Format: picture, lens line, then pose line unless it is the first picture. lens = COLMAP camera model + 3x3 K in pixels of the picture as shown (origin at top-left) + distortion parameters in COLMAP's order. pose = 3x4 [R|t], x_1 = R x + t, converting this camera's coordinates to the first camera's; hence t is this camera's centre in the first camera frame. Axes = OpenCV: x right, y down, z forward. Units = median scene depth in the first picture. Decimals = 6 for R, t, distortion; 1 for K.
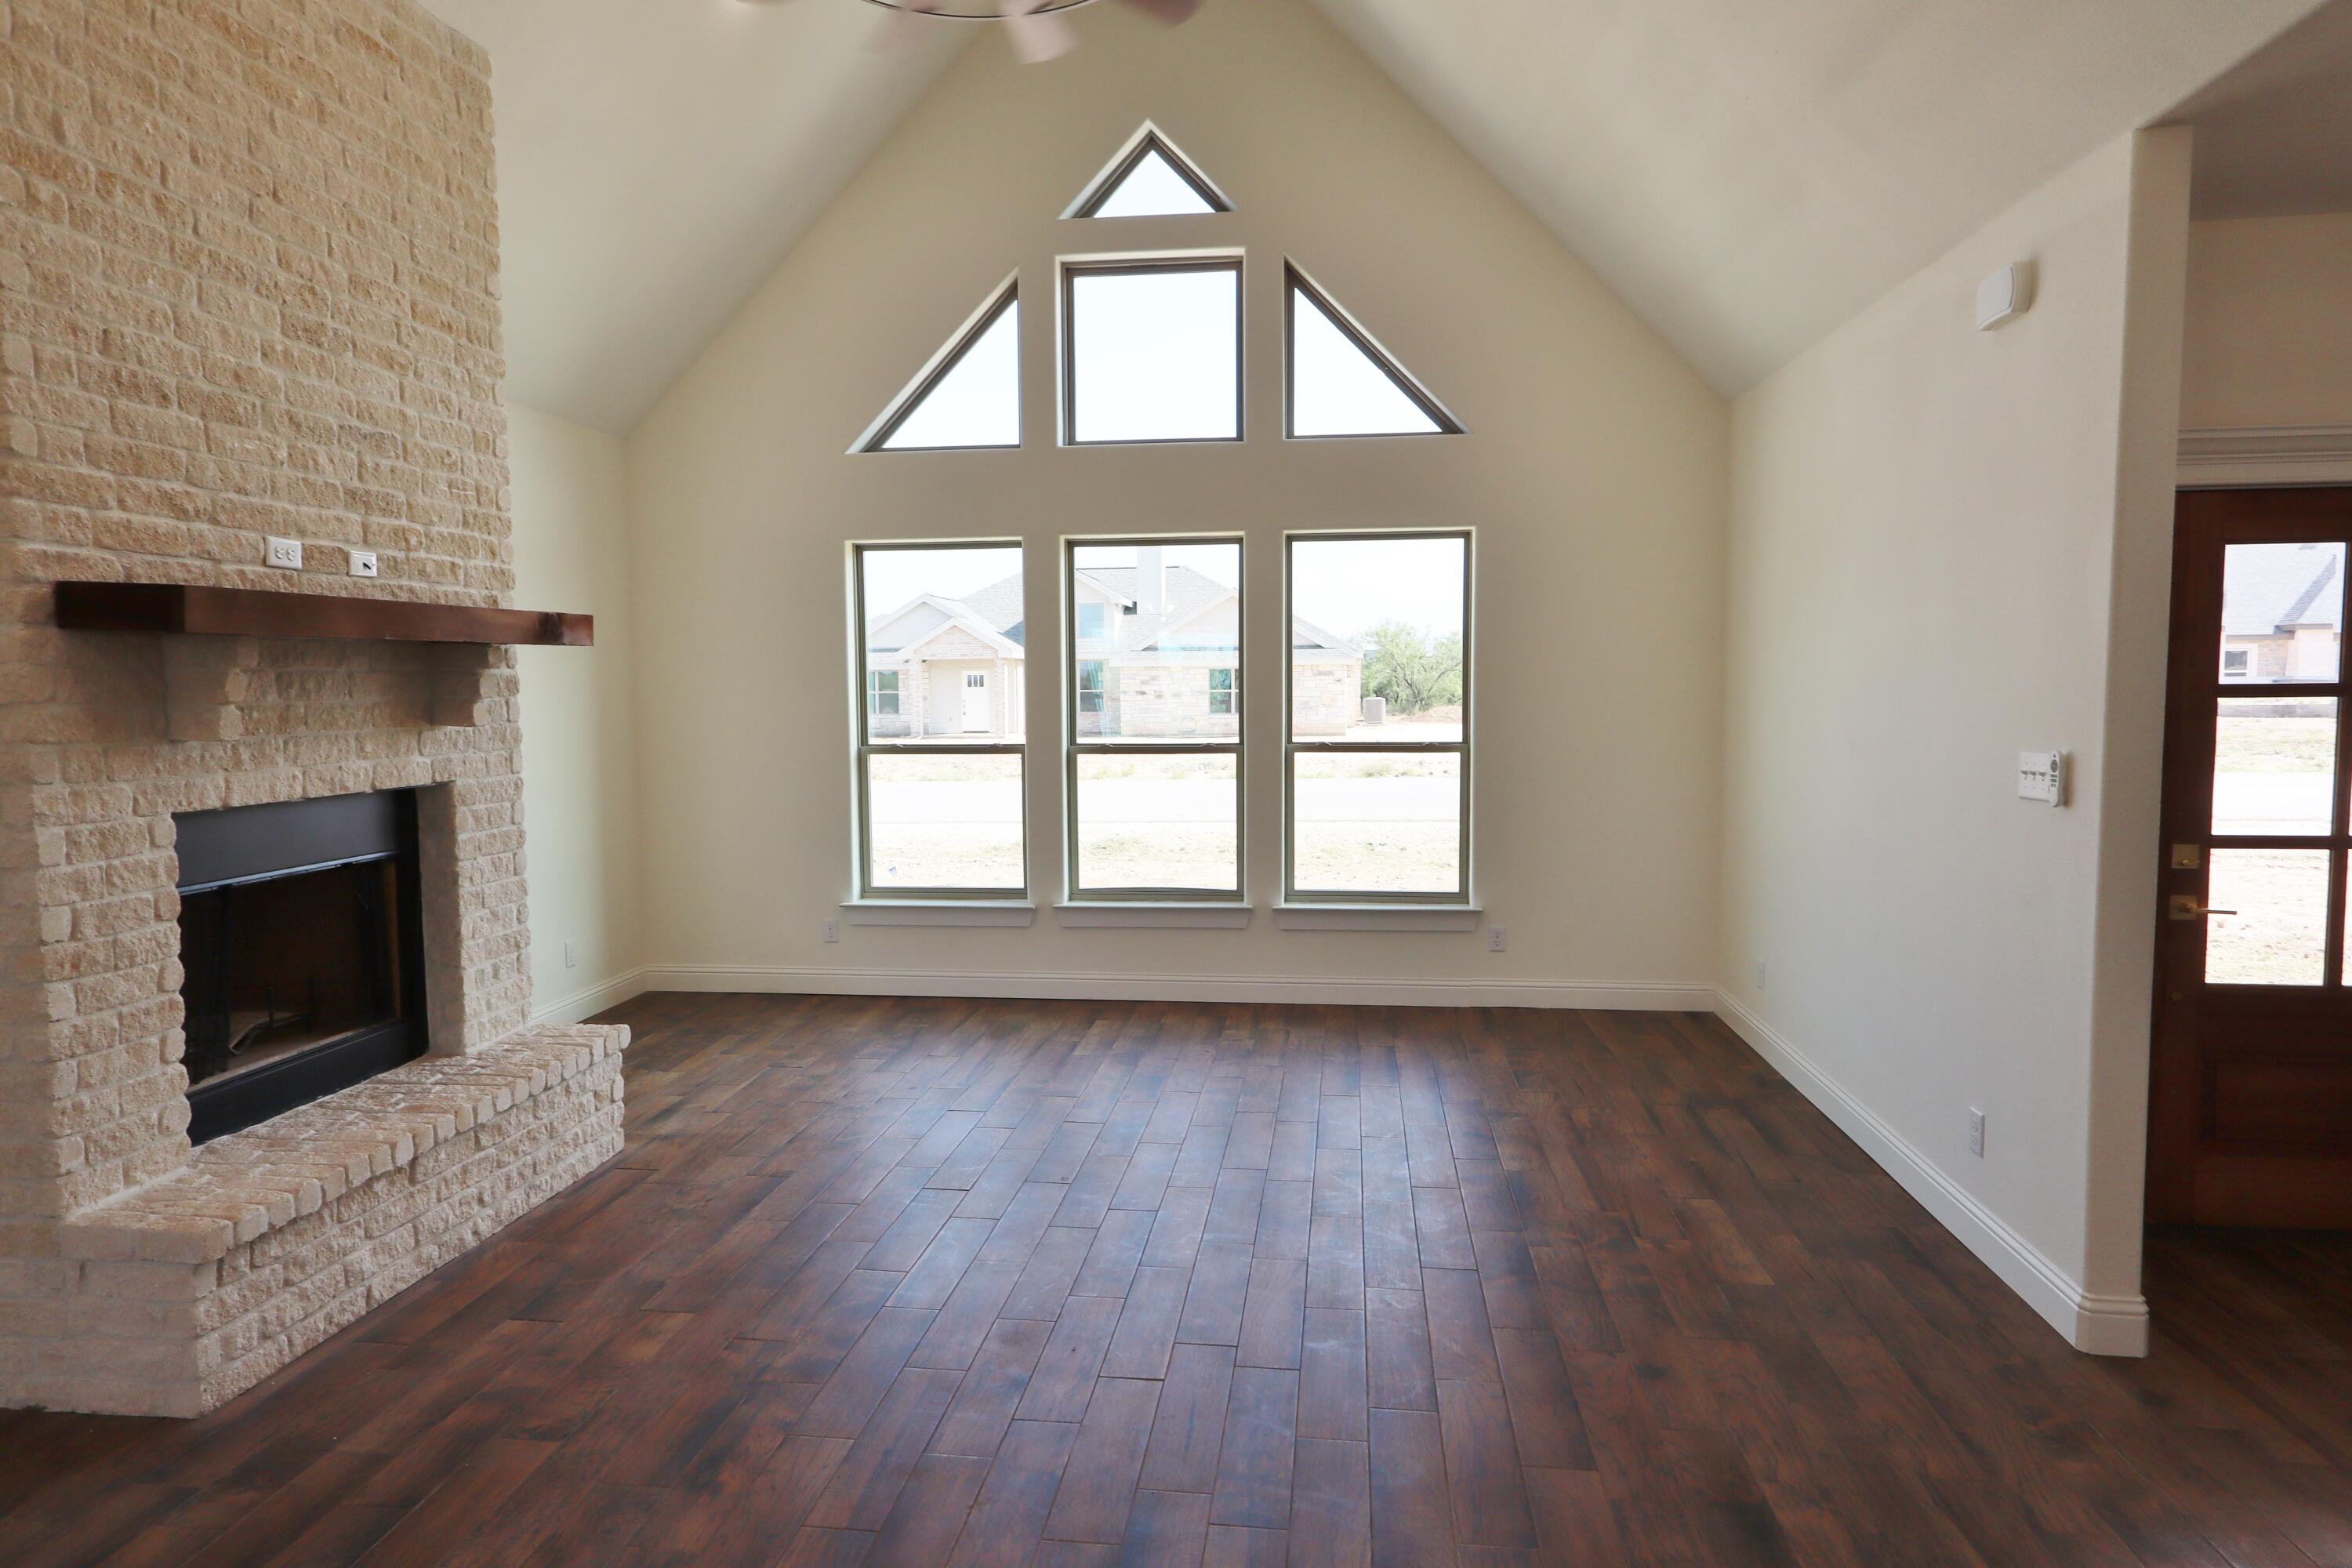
lens RADIAL K [[1414.3, 0, 1173.7], [0, 1414.3, 785.8], [0, 0, 1]] dist [-0.012692, 0.000831]
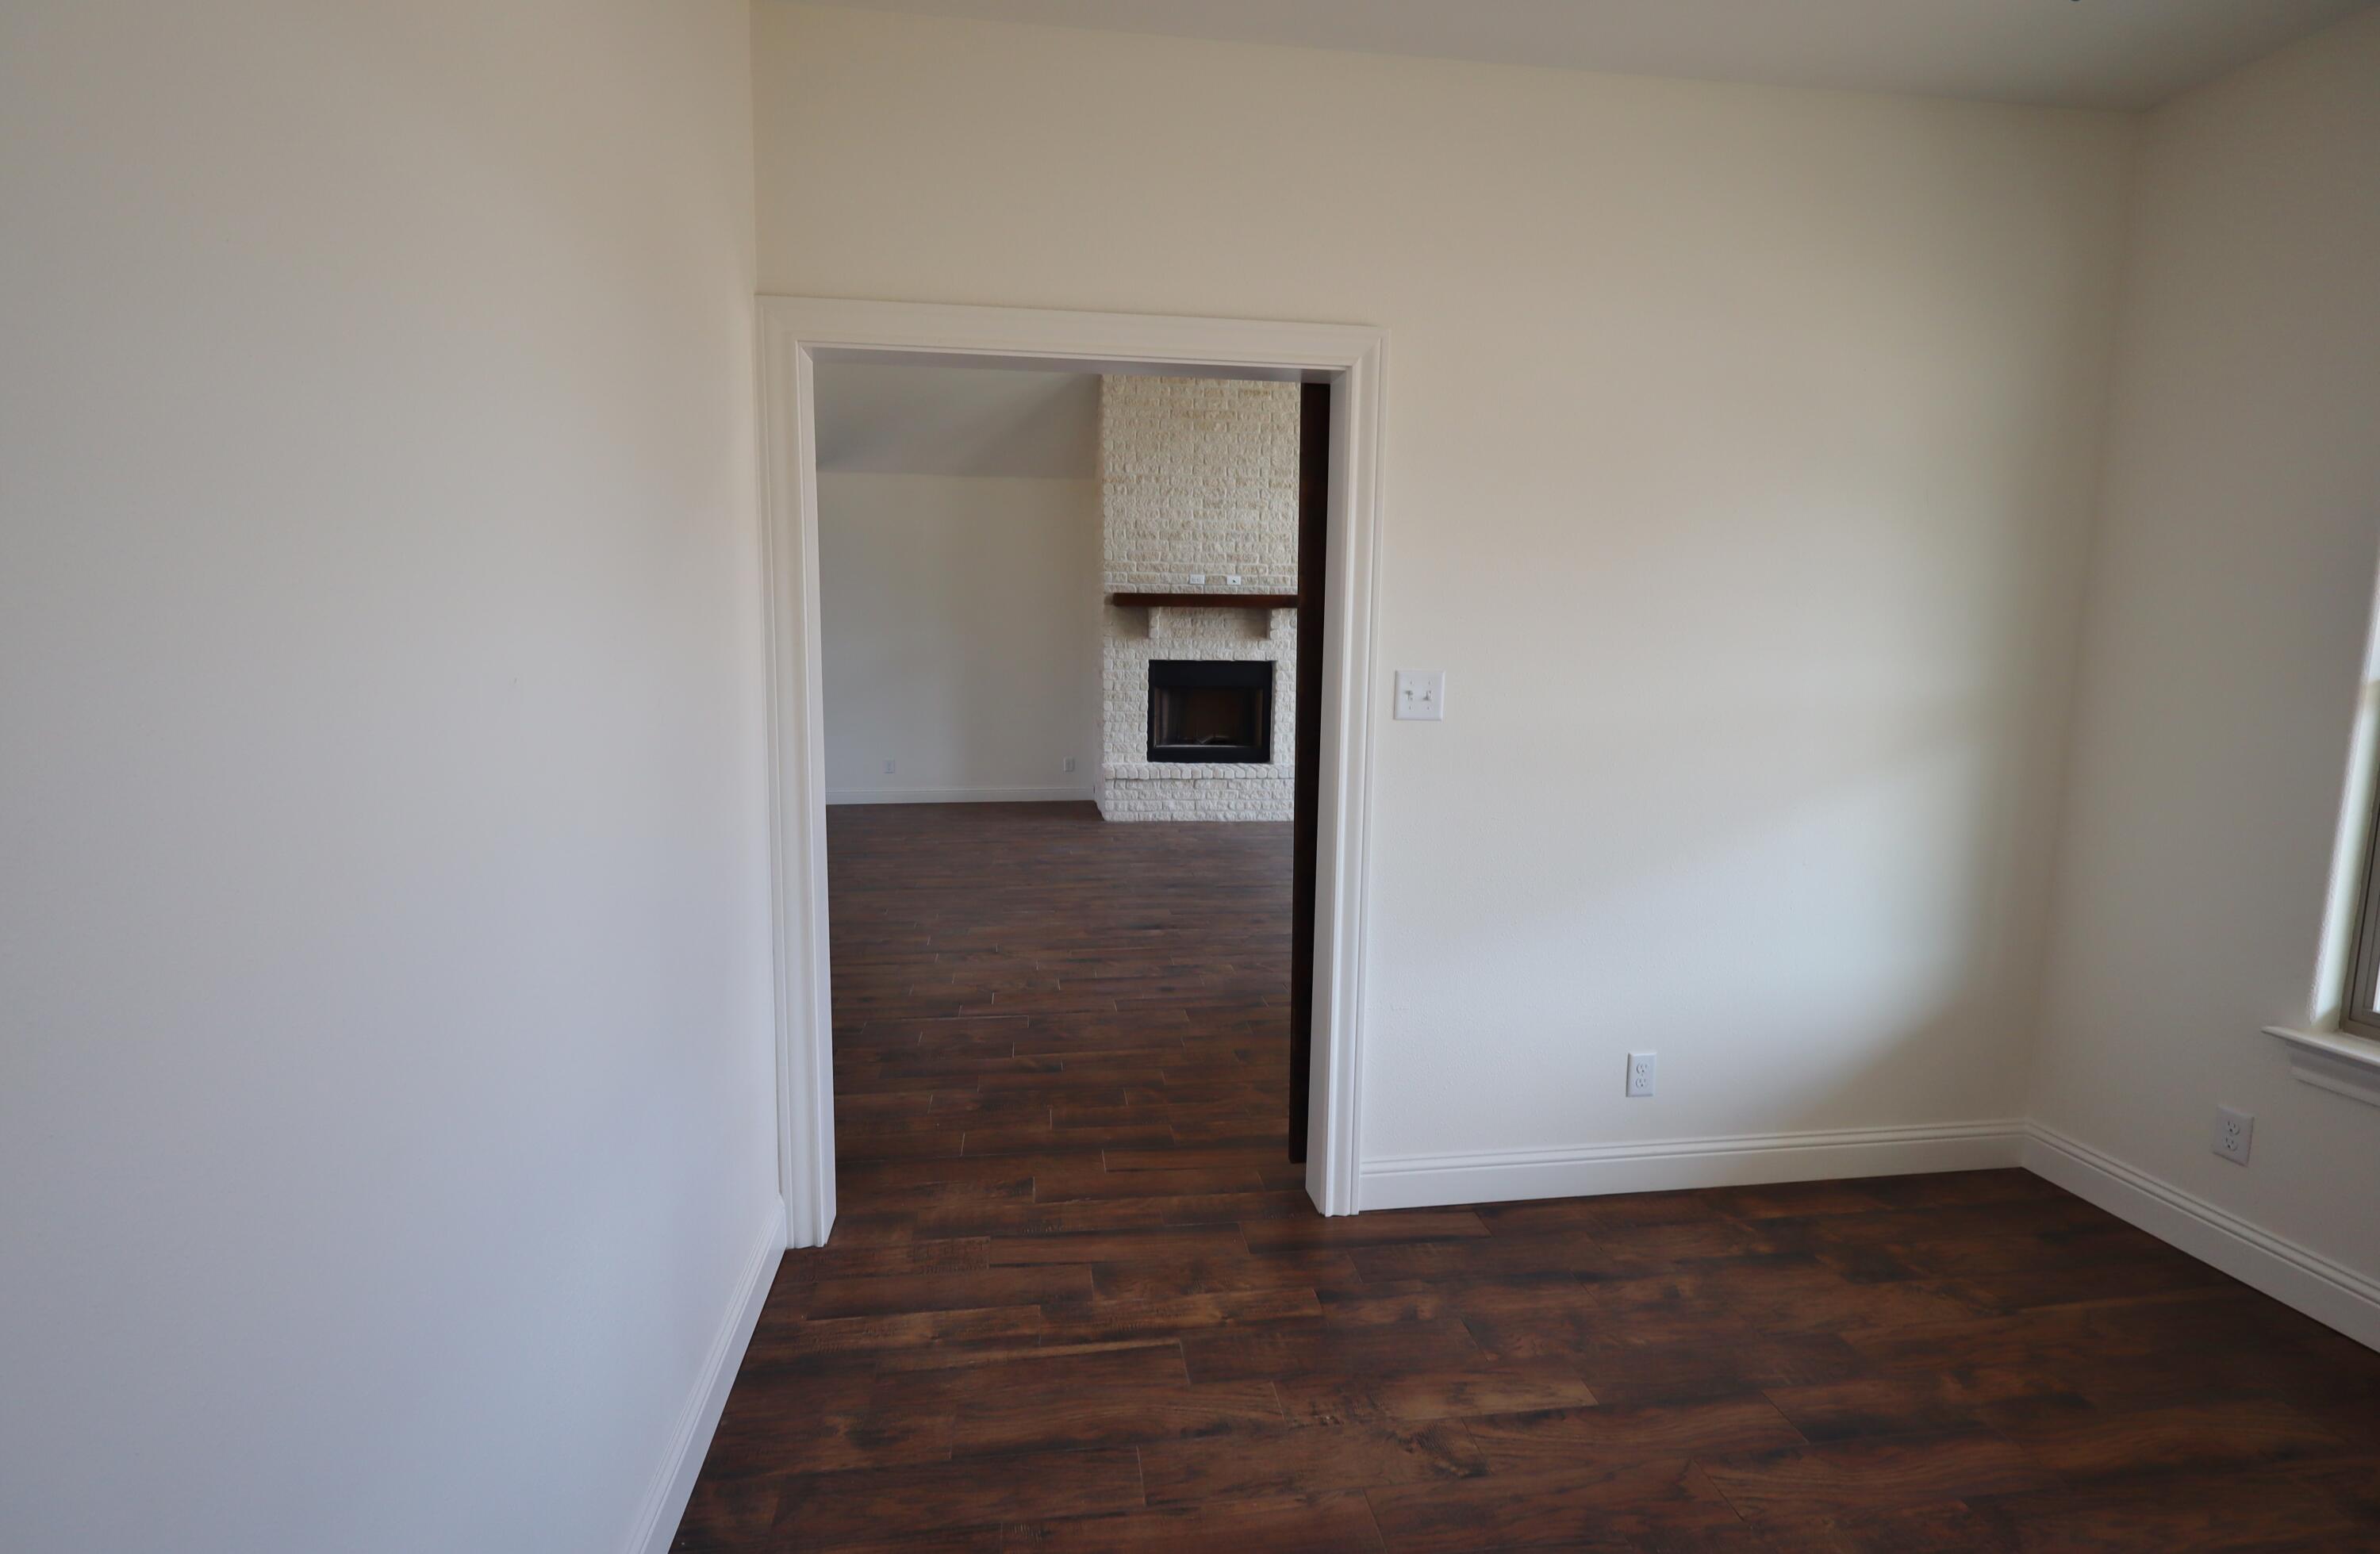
lens RADIAL K [[1137.8, 0, 1184.0], [0, 1137.8, 767.7], [0, 0, 1]] dist [-0.004270, 0.000798]
pose [[0.234367, 0.109340, -0.965980, 1.662651], [-0.083539, 0.992244, 0.092045, 0.015969], [0.968552, 0.059125, 0.241684, 0.358952]]
